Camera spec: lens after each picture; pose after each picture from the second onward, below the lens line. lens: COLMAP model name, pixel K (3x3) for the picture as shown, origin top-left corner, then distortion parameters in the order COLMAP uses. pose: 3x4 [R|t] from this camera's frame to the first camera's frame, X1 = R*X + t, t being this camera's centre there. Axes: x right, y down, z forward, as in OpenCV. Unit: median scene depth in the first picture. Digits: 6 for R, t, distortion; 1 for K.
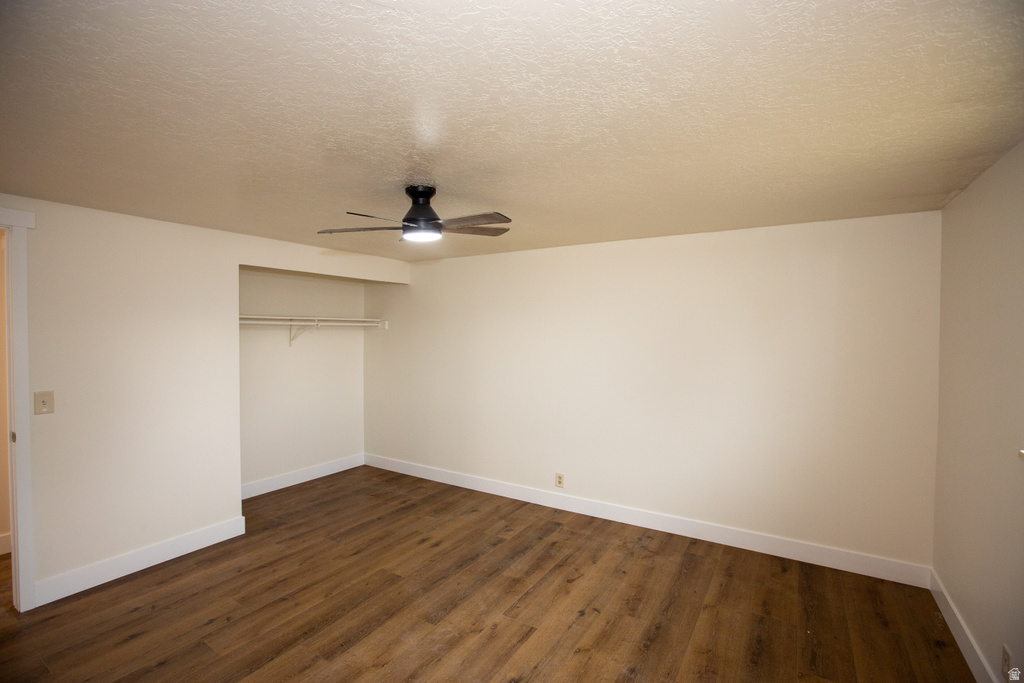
lens RADIAL K [[467.0, 0, 515.3], [0, 467.0, 337.2], [0, 0, 1]] dist [-0.049252, 0.012984]
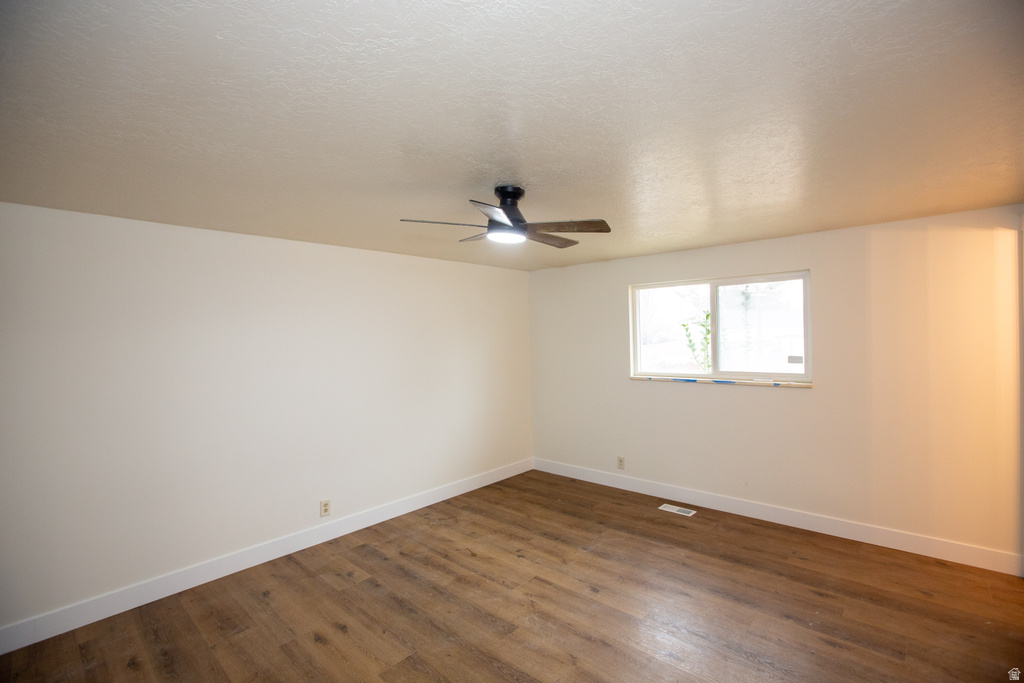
lens RADIAL K [[467.0, 0, 521.5], [0, 467.0, 336.8], [0, 0, 1]] dist [-0.049252, 0.012984]
pose [[0.154842, -0.007396, 0.987912, -0.890853], [0.034498, 0.999403, 0.002075, -0.001133], [-0.987337, 0.033760, 0.155005, 0.634402]]
